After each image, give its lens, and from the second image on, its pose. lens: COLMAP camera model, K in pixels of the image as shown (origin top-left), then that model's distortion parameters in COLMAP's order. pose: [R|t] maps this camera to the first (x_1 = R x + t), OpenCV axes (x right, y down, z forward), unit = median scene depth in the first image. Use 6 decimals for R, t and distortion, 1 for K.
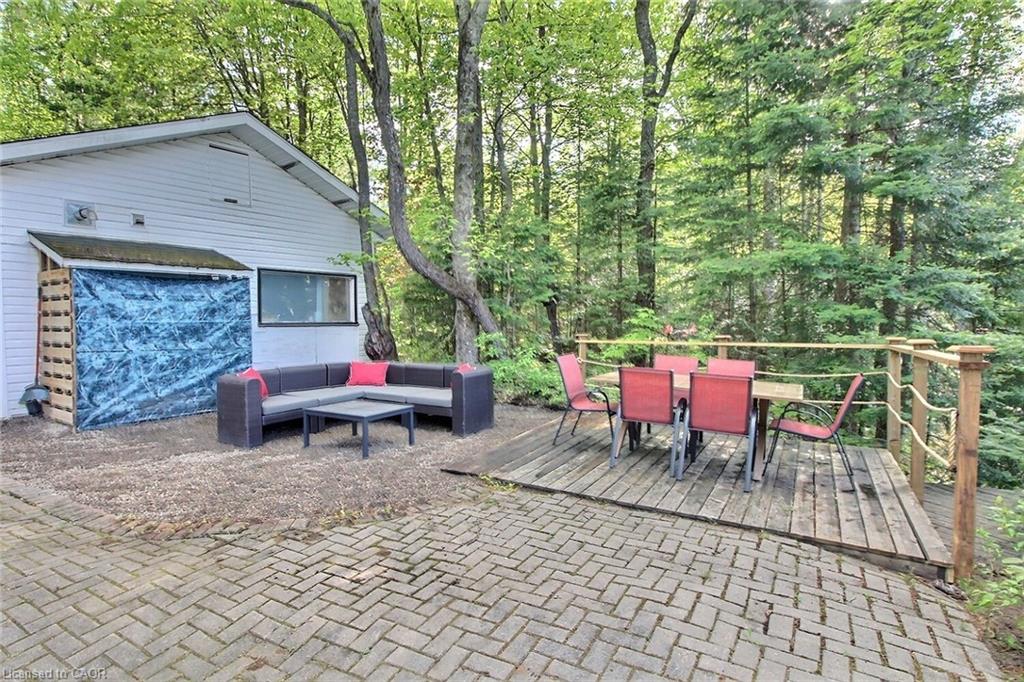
lens RADIAL K [[544.1, 0, 514.0], [0, 544.1, 337.3], [0, 0, 1]] dist [0.014487, -0.018590]
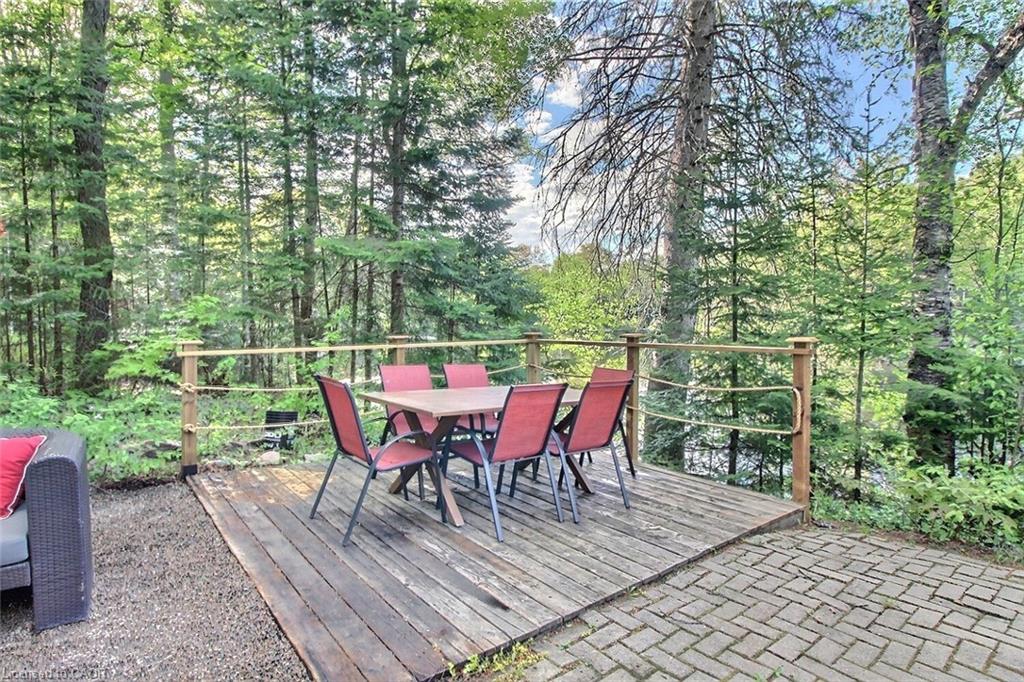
lens RADIAL K [[544.1, 0, 514.0], [0, 544.1, 337.3], [0, 0, 1]] dist [0.014487, -0.018590]
pose [[0.378376, -0.035488, 0.924971, -0.311728], [0.024655, 0.999297, 0.028255, -0.020574], [-0.925324, 0.012114, 0.378985, 0.544790]]
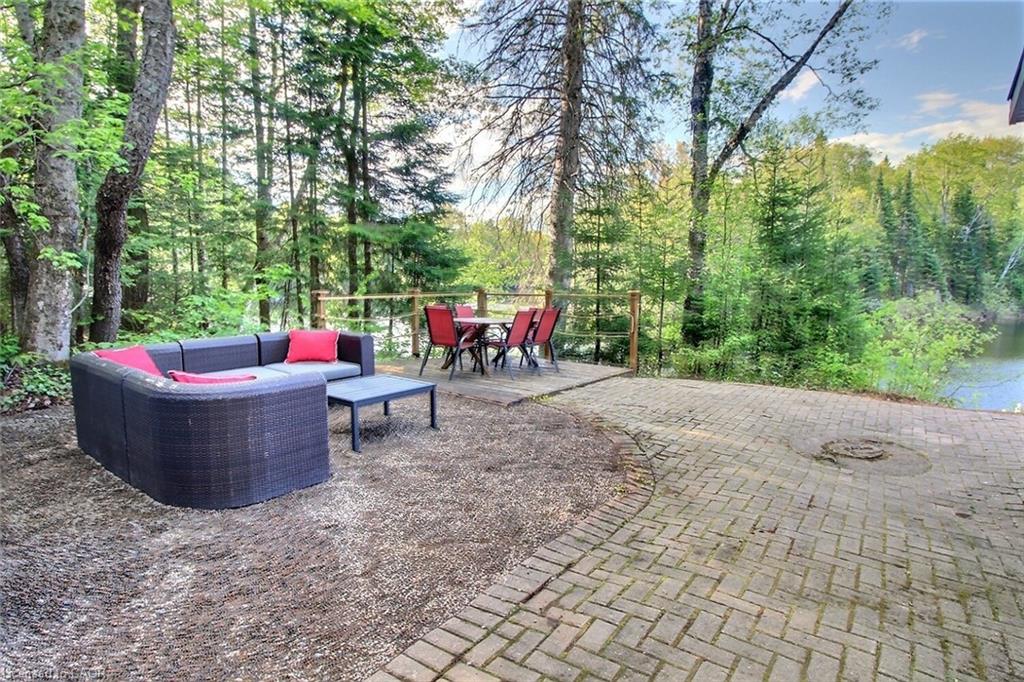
lens RADIAL K [[544.1, 0, 514.0], [0, 544.1, 337.3], [0, 0, 1]] dist [0.014487, -0.018590]
pose [[0.108485, -0.106437, 0.988384, -0.951588], [0.016440, 0.994308, 0.105270, -0.024057], [-0.993962, 0.004829, 0.109617, 0.623160]]
